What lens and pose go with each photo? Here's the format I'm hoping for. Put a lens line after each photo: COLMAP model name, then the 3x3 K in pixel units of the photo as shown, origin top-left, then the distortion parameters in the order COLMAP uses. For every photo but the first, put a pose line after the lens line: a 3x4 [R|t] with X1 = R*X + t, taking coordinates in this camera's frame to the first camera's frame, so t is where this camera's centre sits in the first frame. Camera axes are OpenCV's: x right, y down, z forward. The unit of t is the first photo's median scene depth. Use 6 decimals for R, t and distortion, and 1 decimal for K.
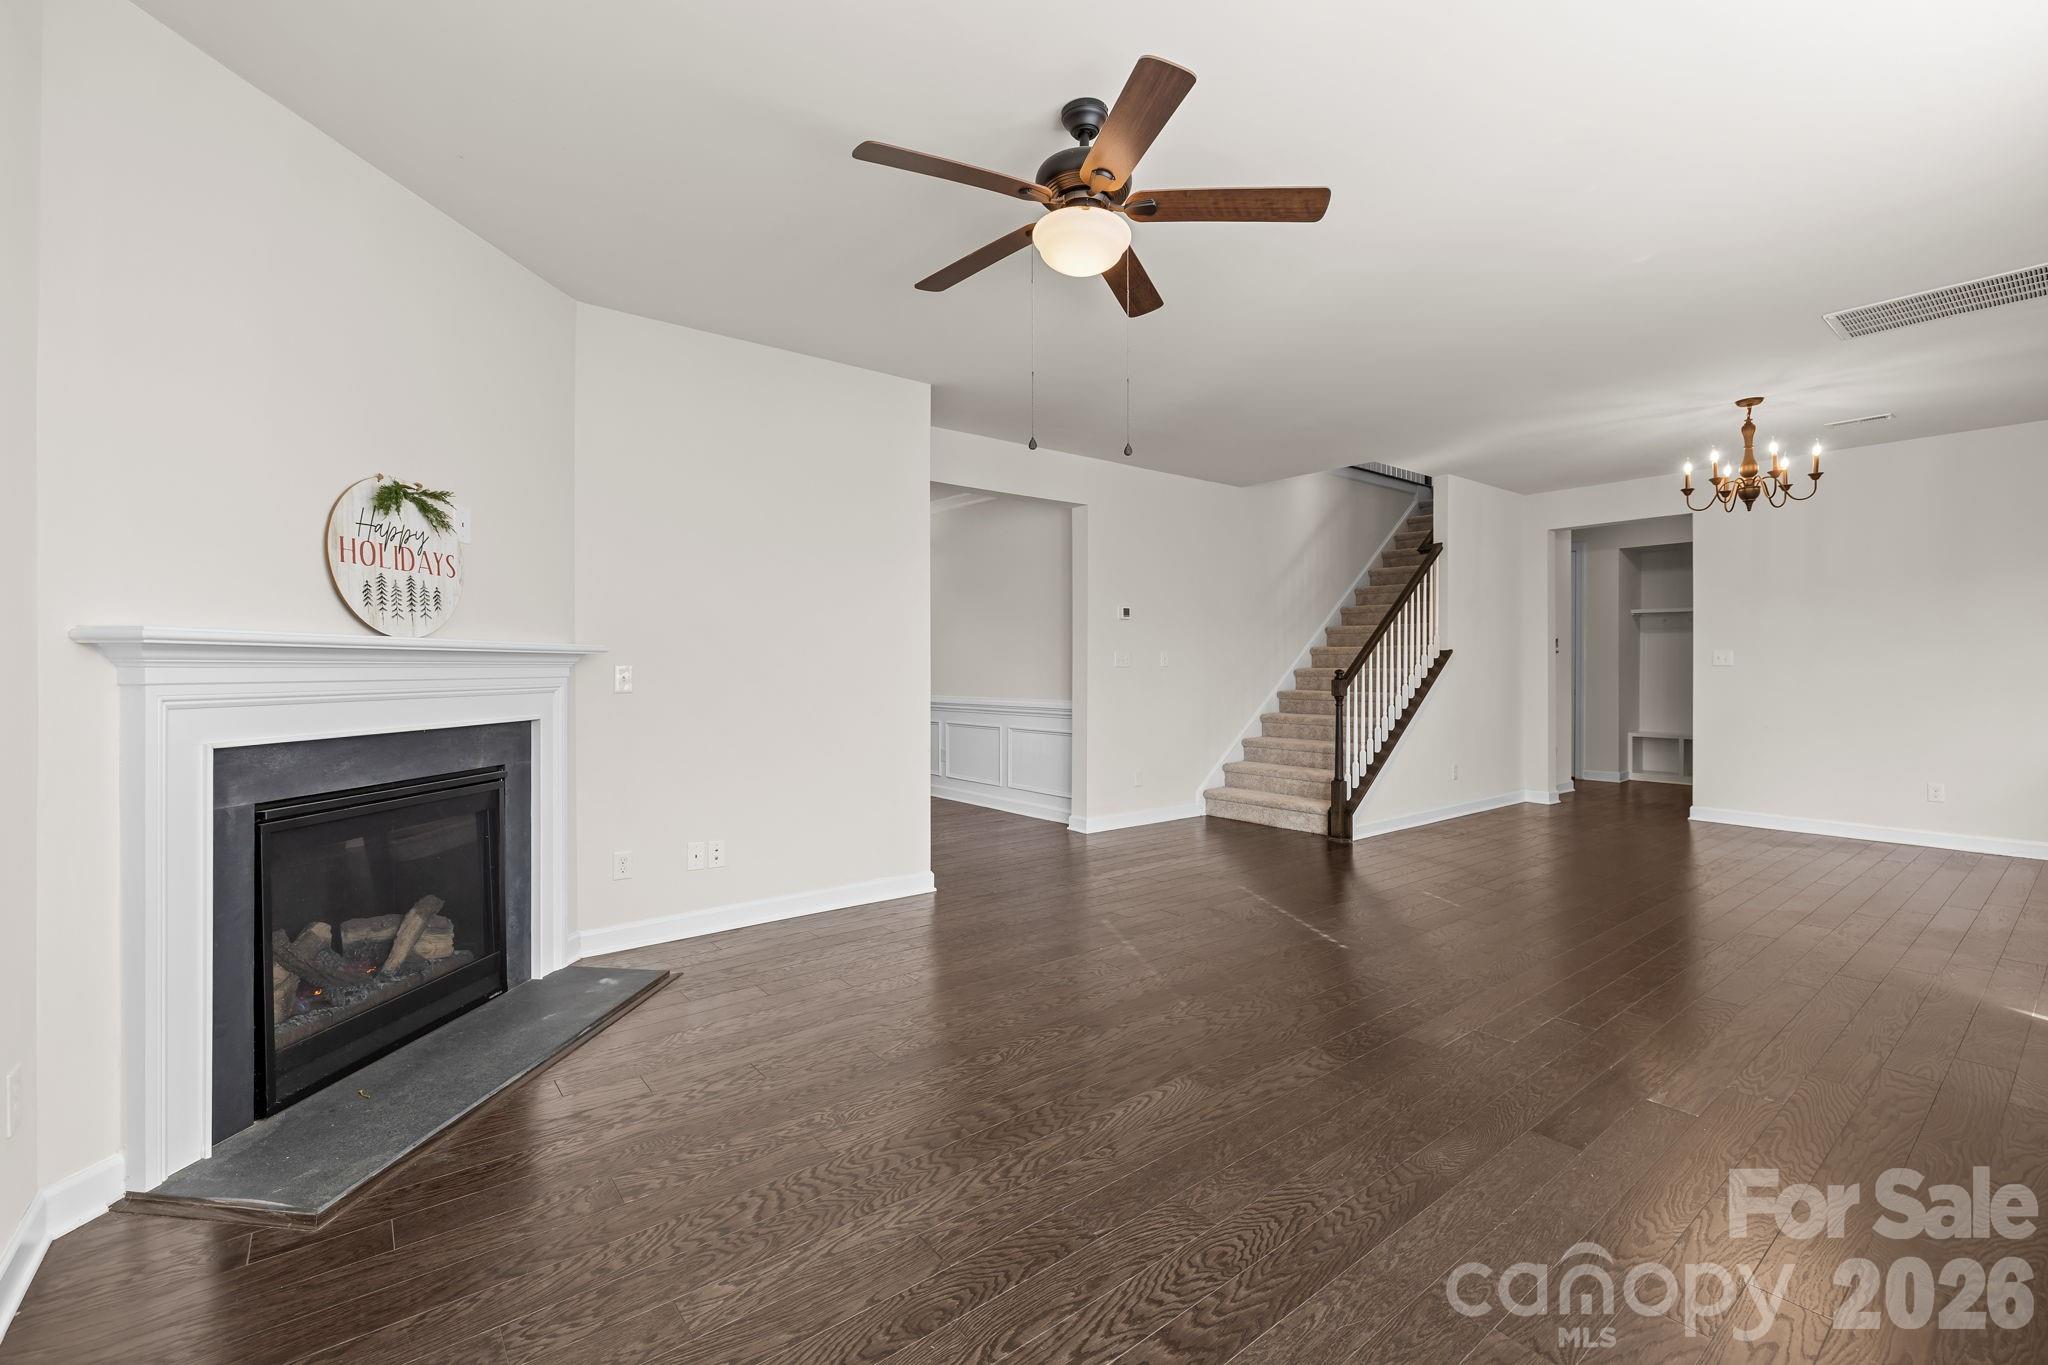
lens RADIAL K [[854.6, 0, 1024.0], [0, 854.6, 682.5], [0, 0, 1]] dist [0.001936, 0.000434]
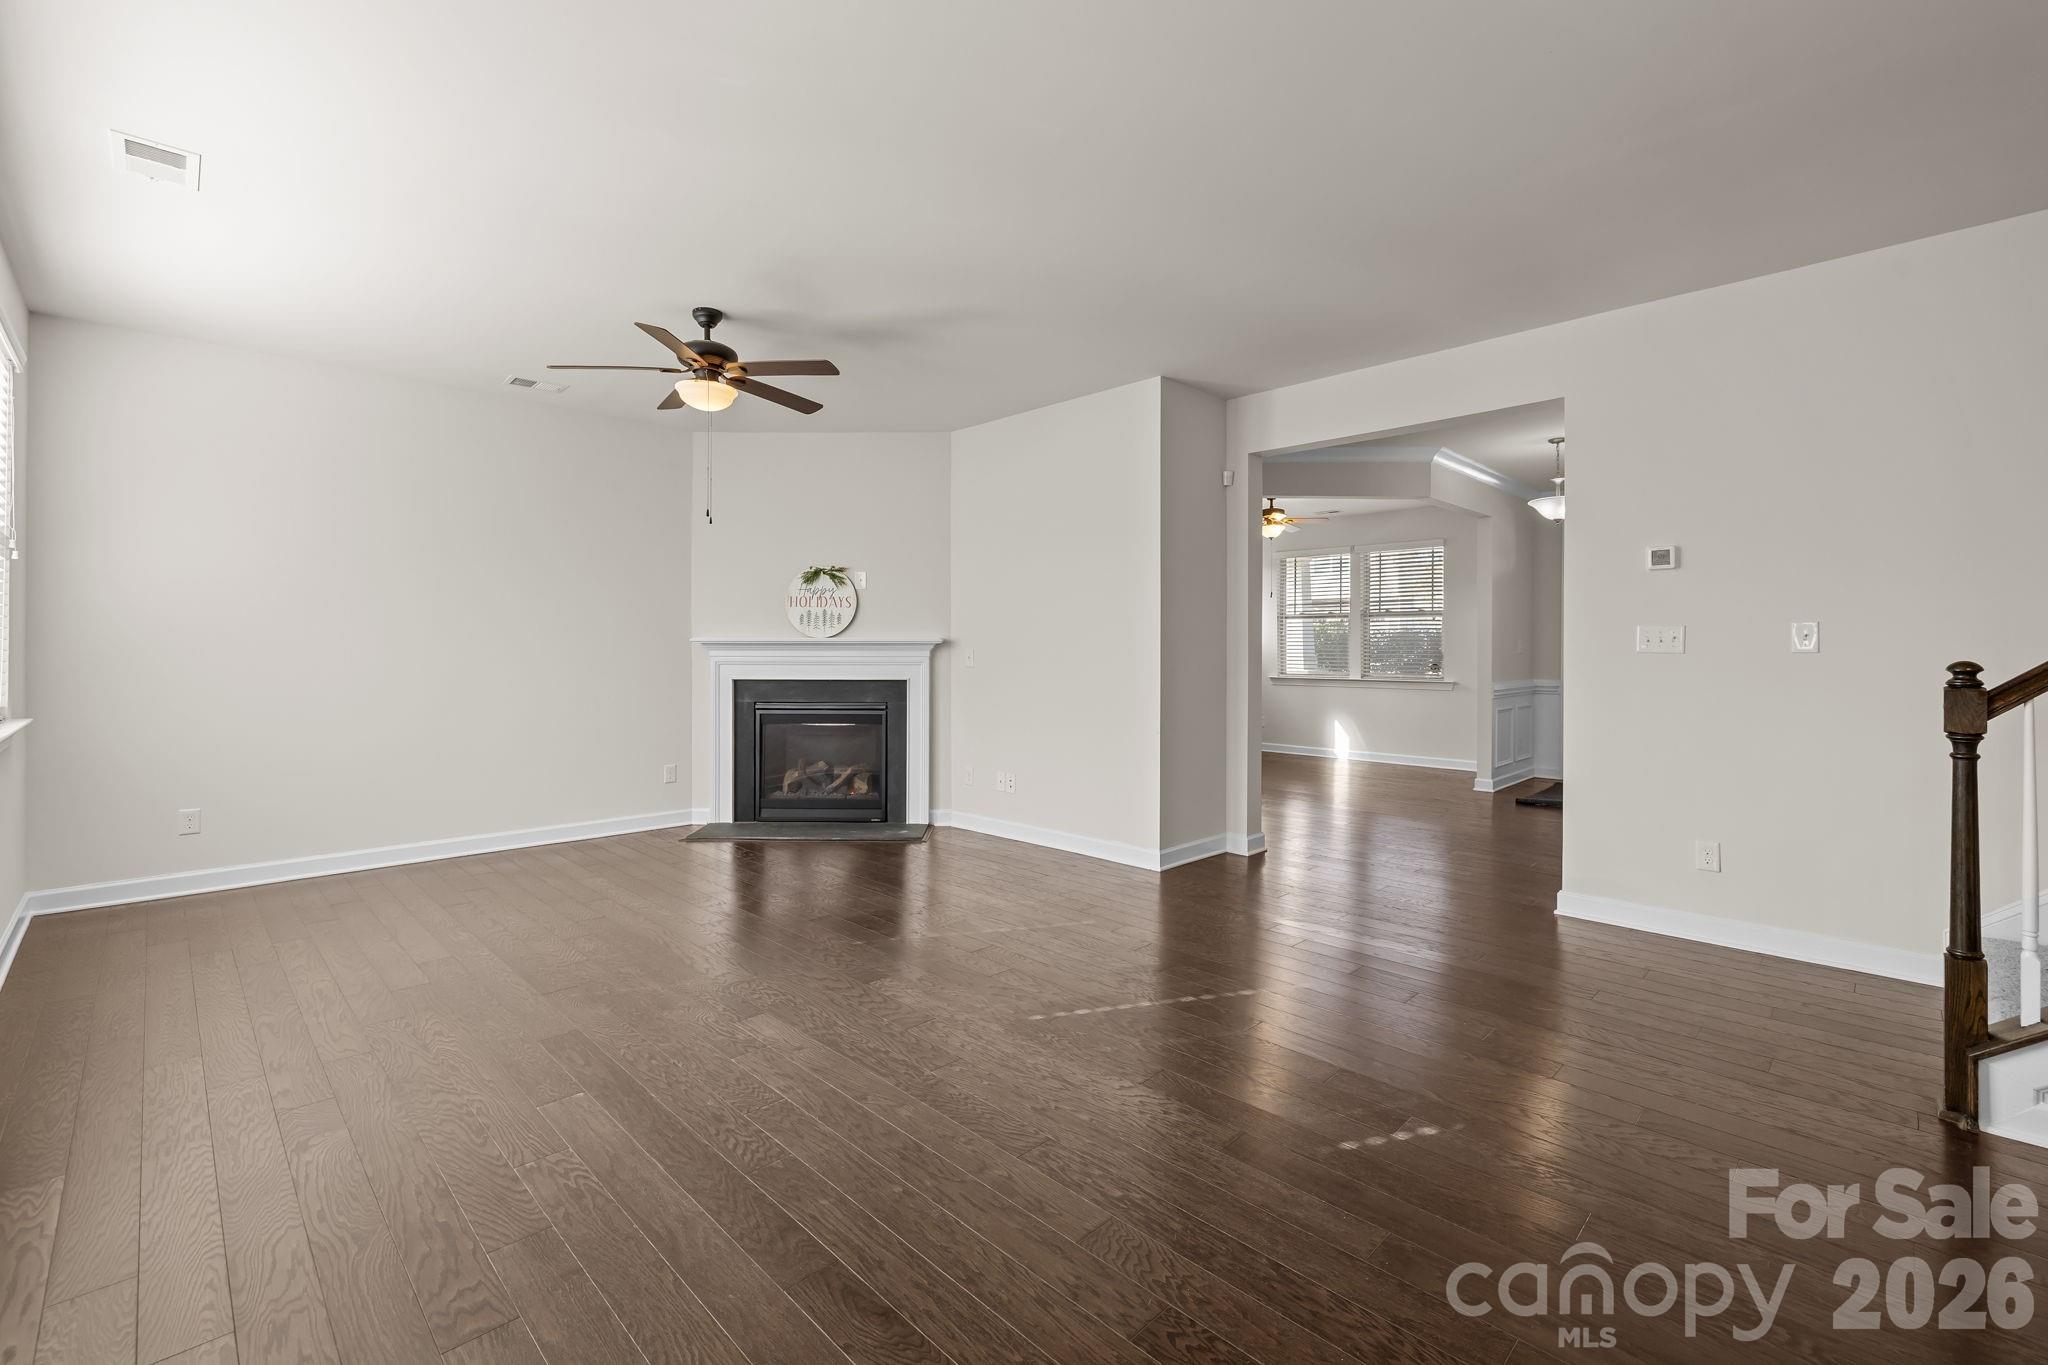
lens RADIAL K [[907.0, 0, 1053.0], [0, 907.0, 649.4], [0, 0, 1]] dist [0.001199, 0.000081]
pose [[0.138613, 0.002253, -0.990344, 1.627069], [-0.017776, 0.999842, -0.000214, -0.030559], [0.990187, 0.017634, 0.138632, 1.228745]]
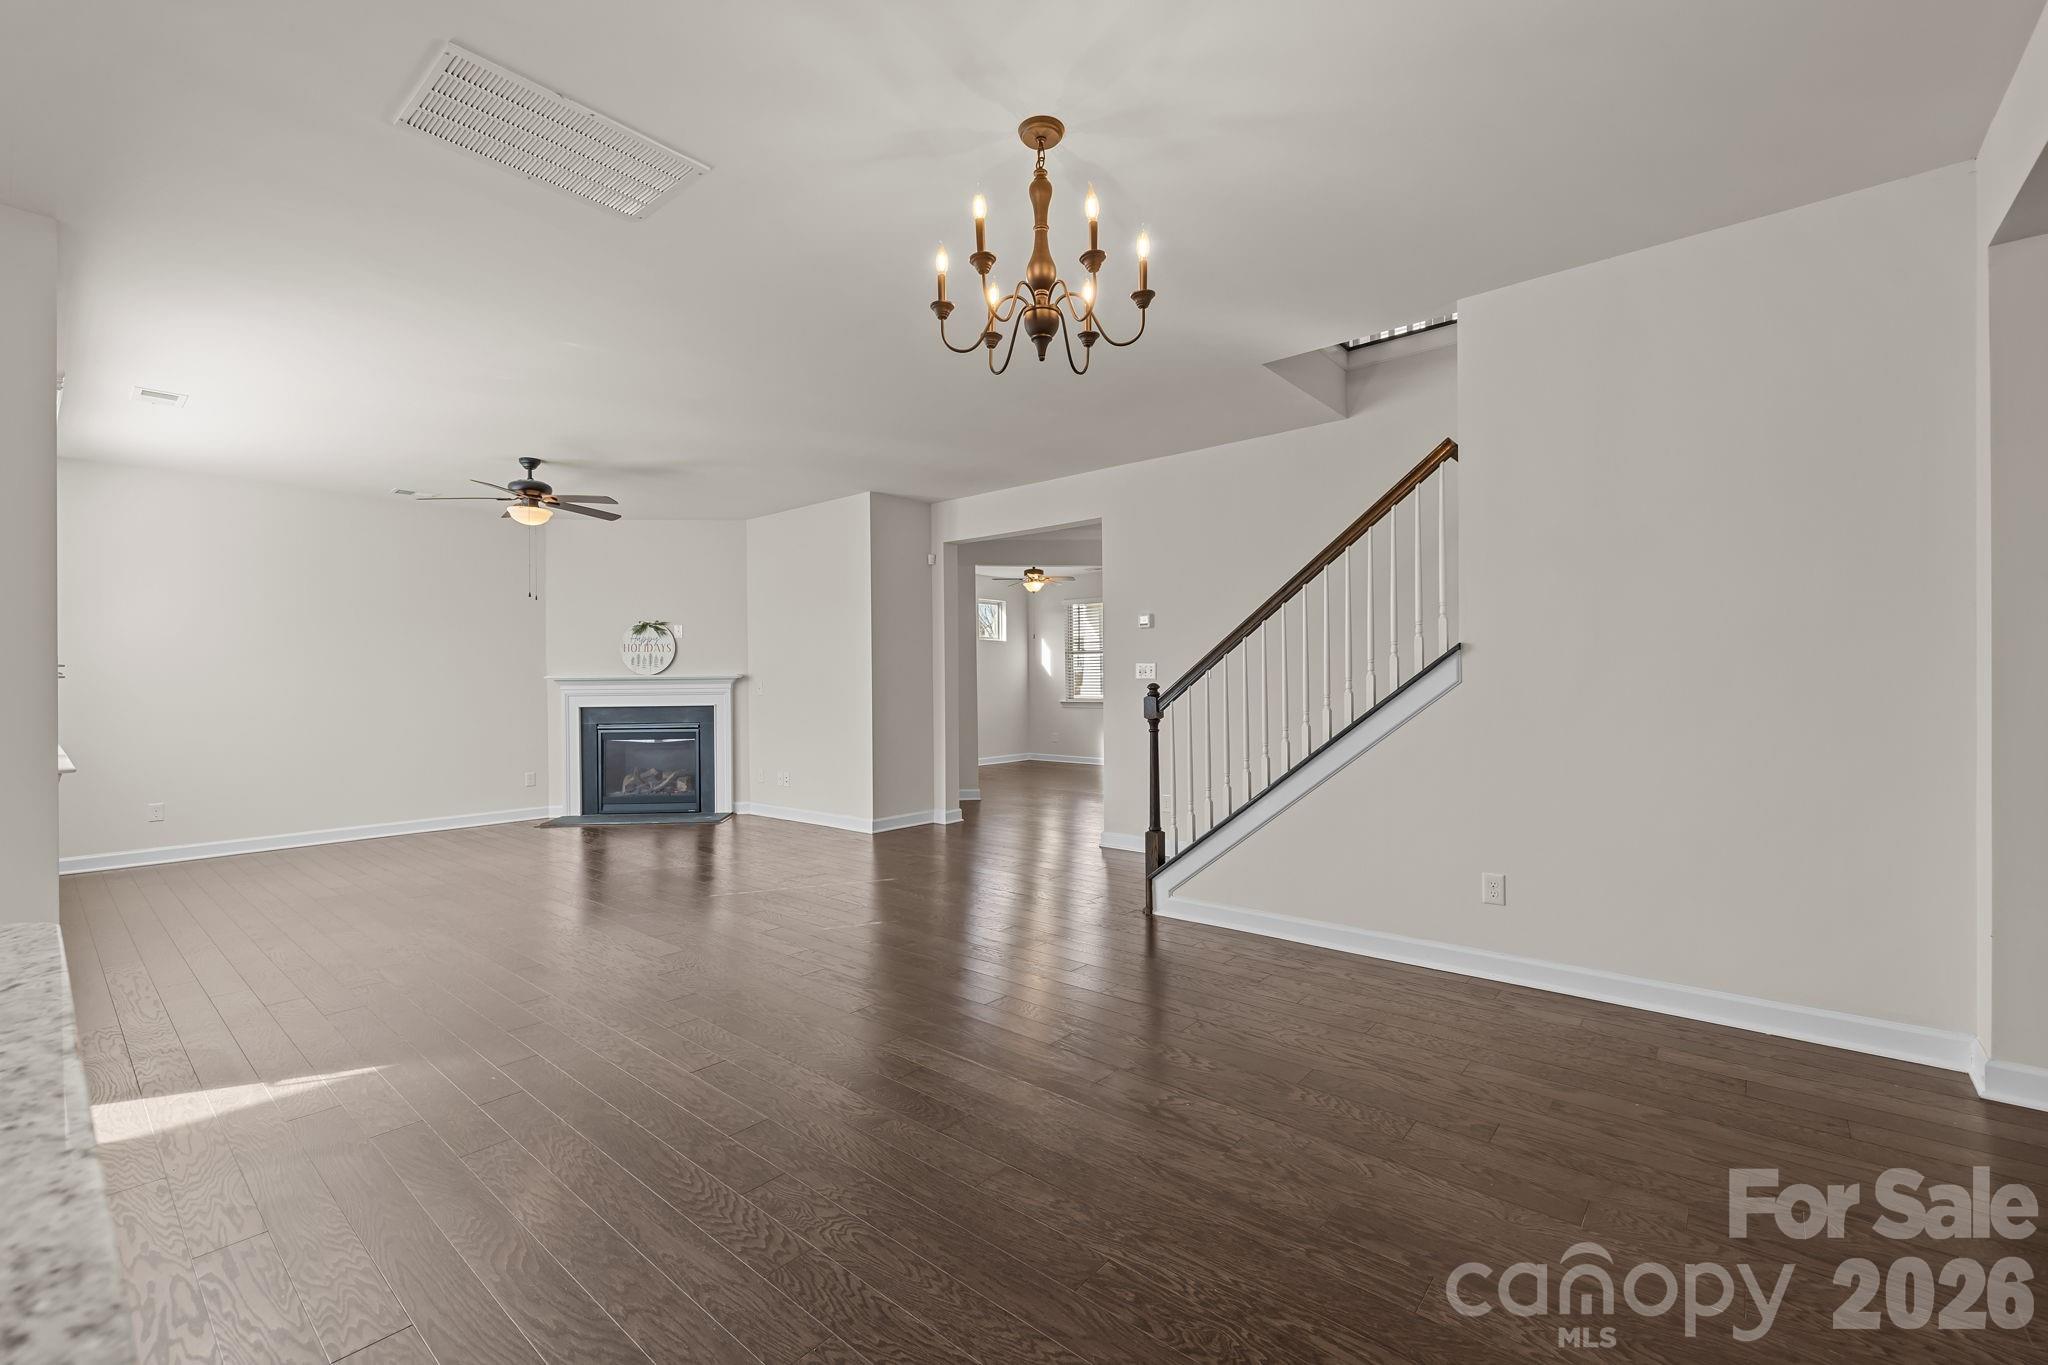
lens RADIAL K [[854.6, 0, 1024.0], [0, 854.6, 682.5], [0, 0, 1]] dist [0.001936, 0.000434]
pose [[0.209998, 0.002225, -0.977699, 2.353092], [-0.005714, 0.999983, 0.001049, -0.034721], [0.977685, 0.005366, 0.210007, 1.596093]]
